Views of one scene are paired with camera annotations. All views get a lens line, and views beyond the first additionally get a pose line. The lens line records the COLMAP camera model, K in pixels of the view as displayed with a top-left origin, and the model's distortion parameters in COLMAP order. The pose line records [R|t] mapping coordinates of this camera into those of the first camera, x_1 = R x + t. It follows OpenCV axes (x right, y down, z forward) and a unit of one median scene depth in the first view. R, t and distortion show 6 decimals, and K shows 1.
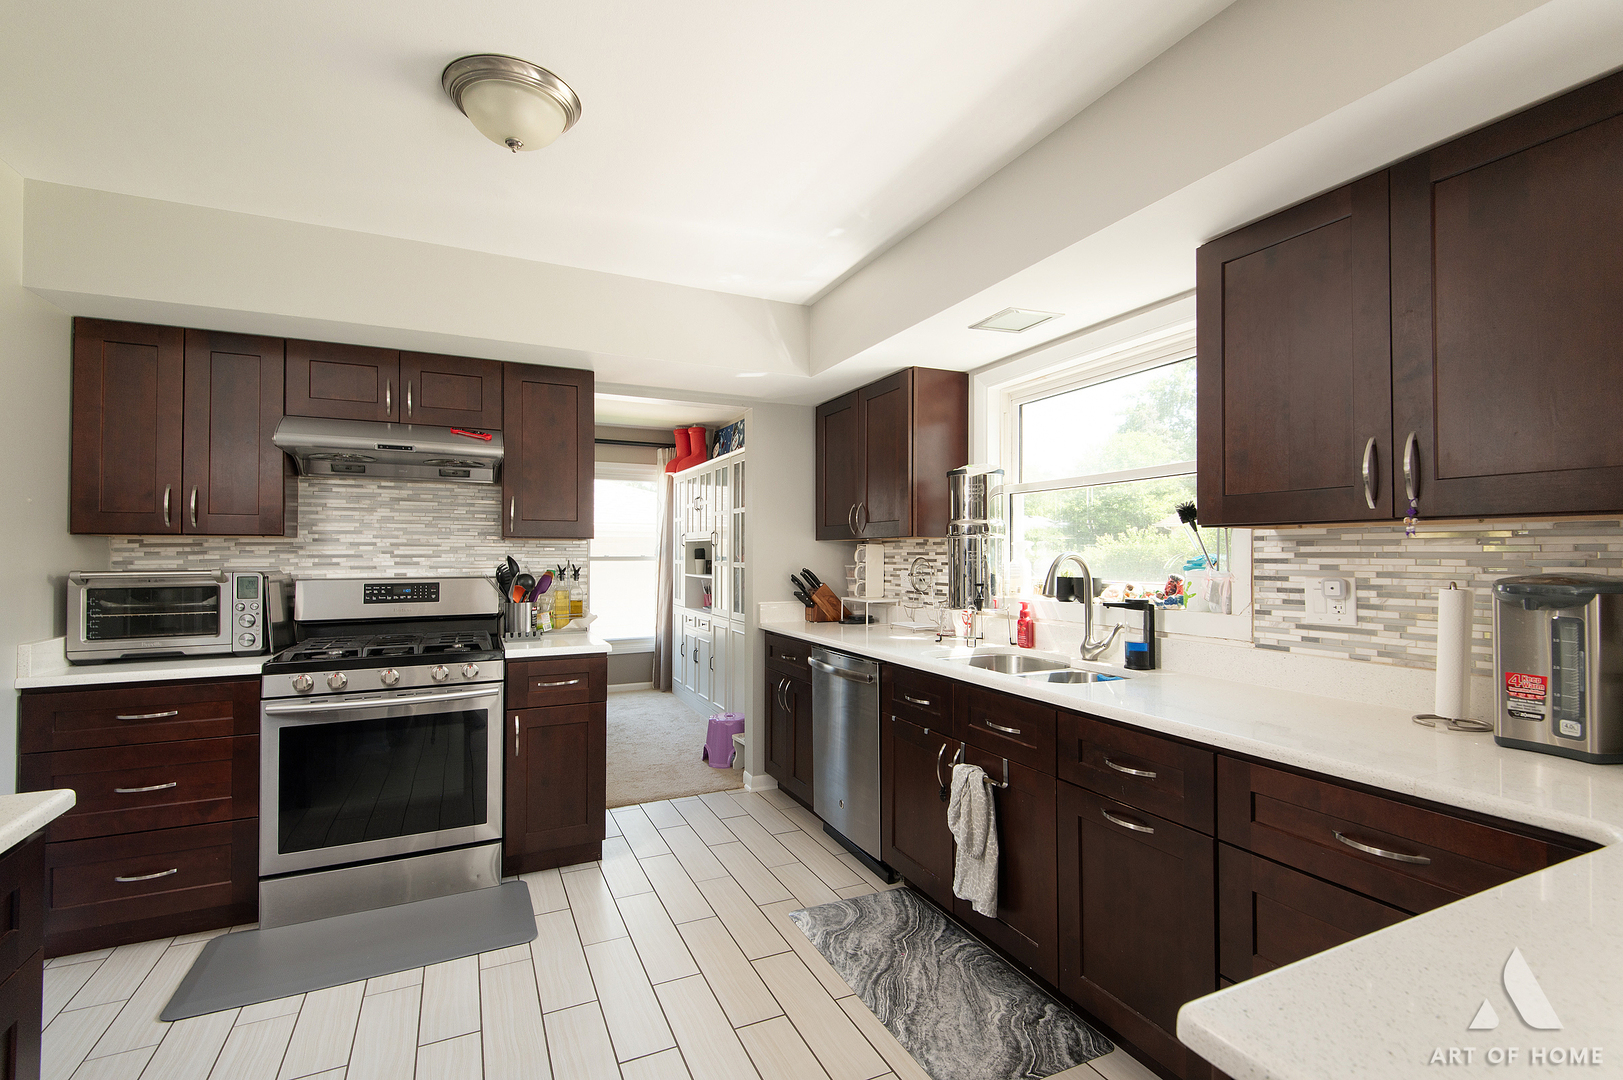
lens RADIAL K [[729.4, 0, 815.6], [0, 729.4, 547.1], [0, 0, 1]] dist [0.014246, -0.007927]
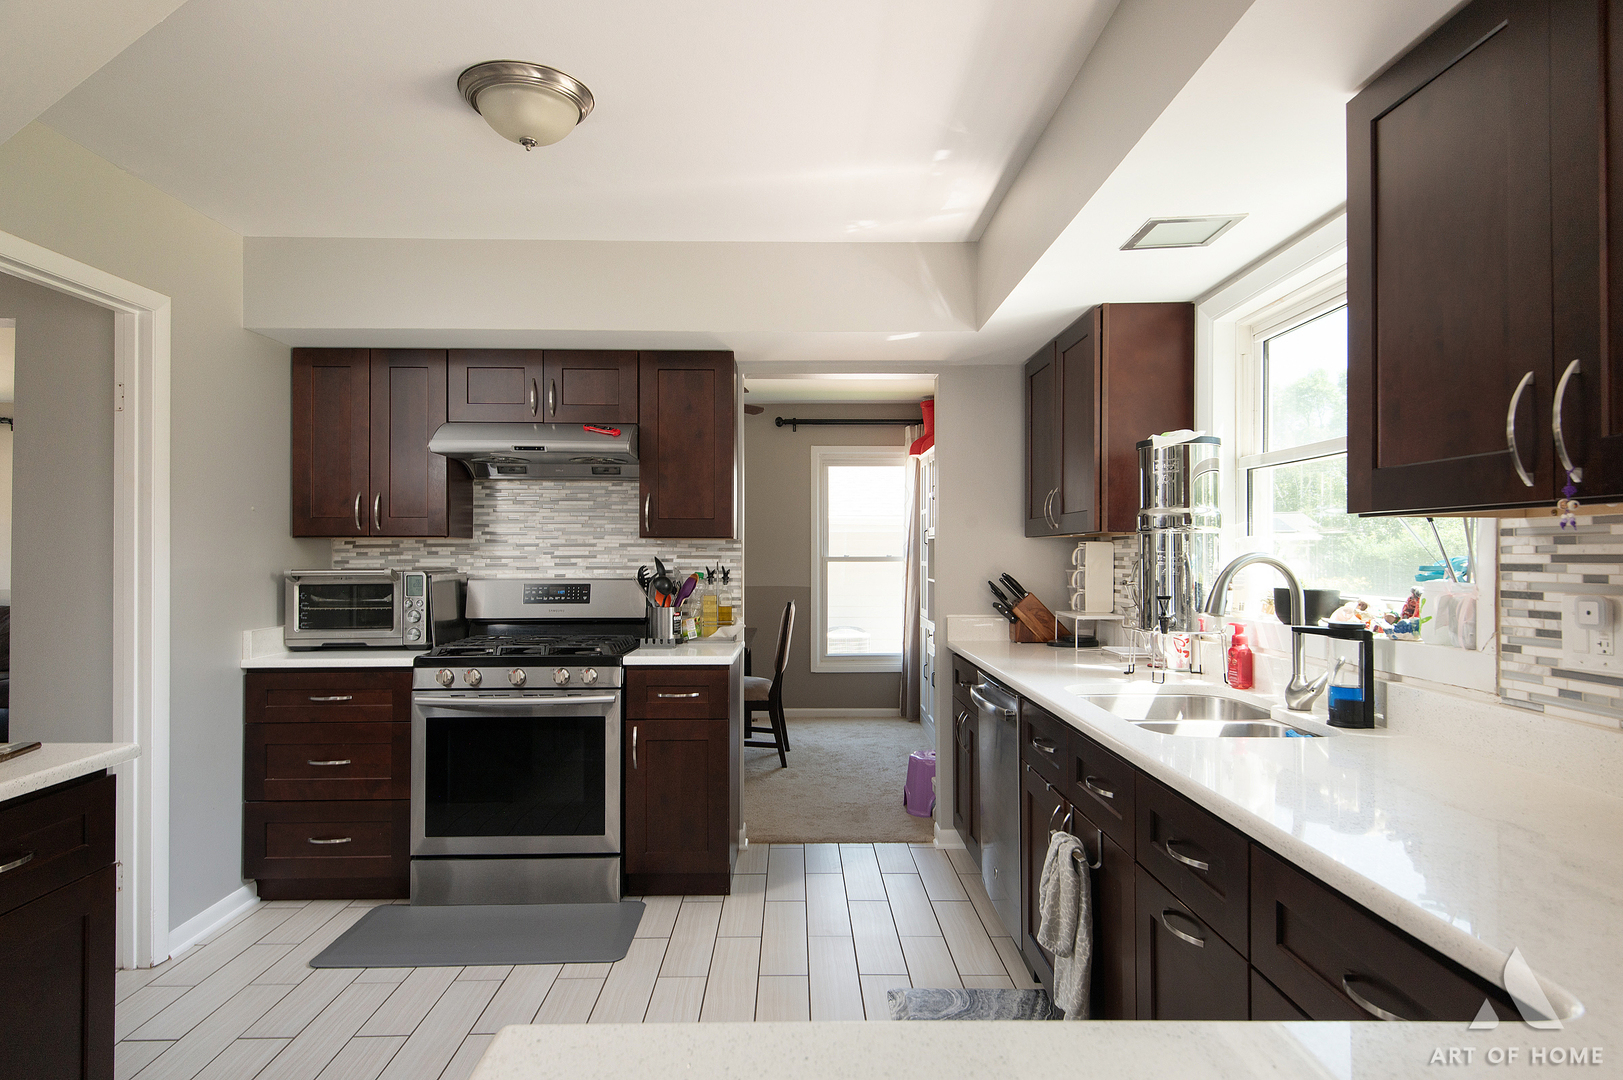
lens RADIAL K [[924.5, 0, 810.5], [0, 924.5, 547.5], [0, 0, 1]] dist [0.016345, -0.008848]
pose [[0.908938, -0.002291, -0.416925, 0.314869], [0.003633, 0.999990, 0.002424, -0.002179], [0.416916, -0.003718, 0.908937, 0.012202]]
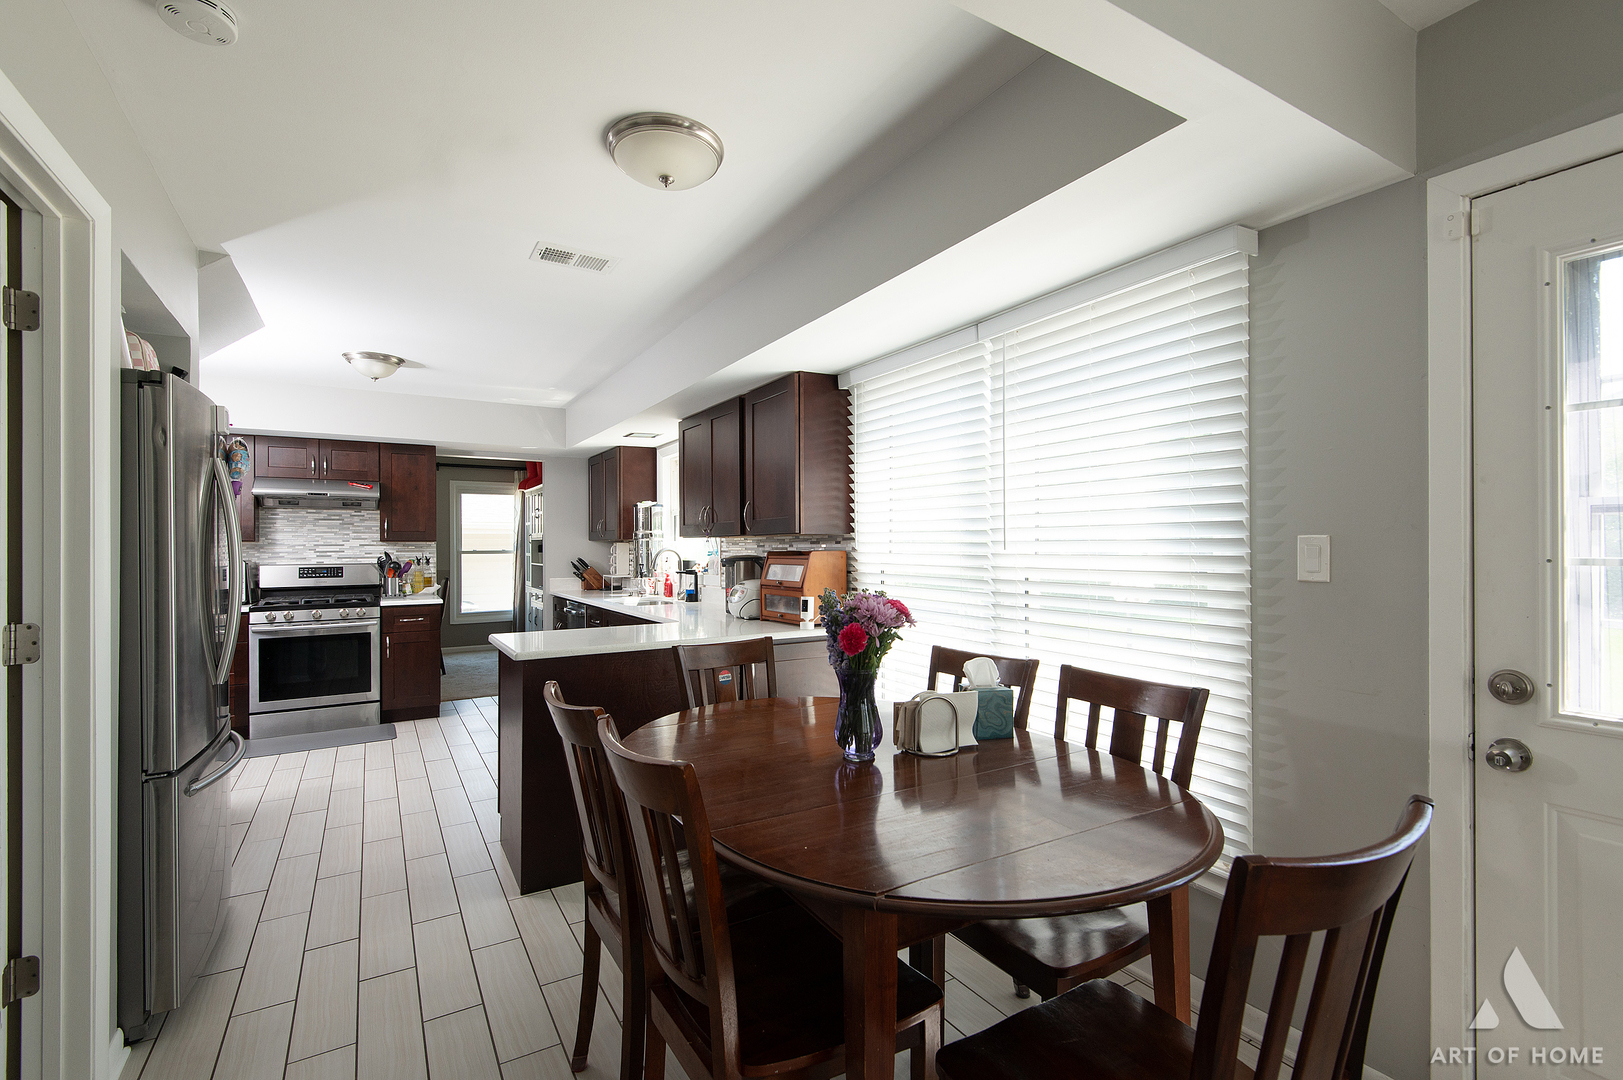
lens RADIAL K [[729.4, 0, 823.9], [0, 729.4, 544.1], [0, 0, 1]] dist [0.014246, -0.007927]
pose [[0.994523, -0.004978, 0.104398, 0.548789], [0.004260, 0.999966, 0.007102, -0.016651], [-0.104430, -0.006618, 0.994510, -1.062574]]
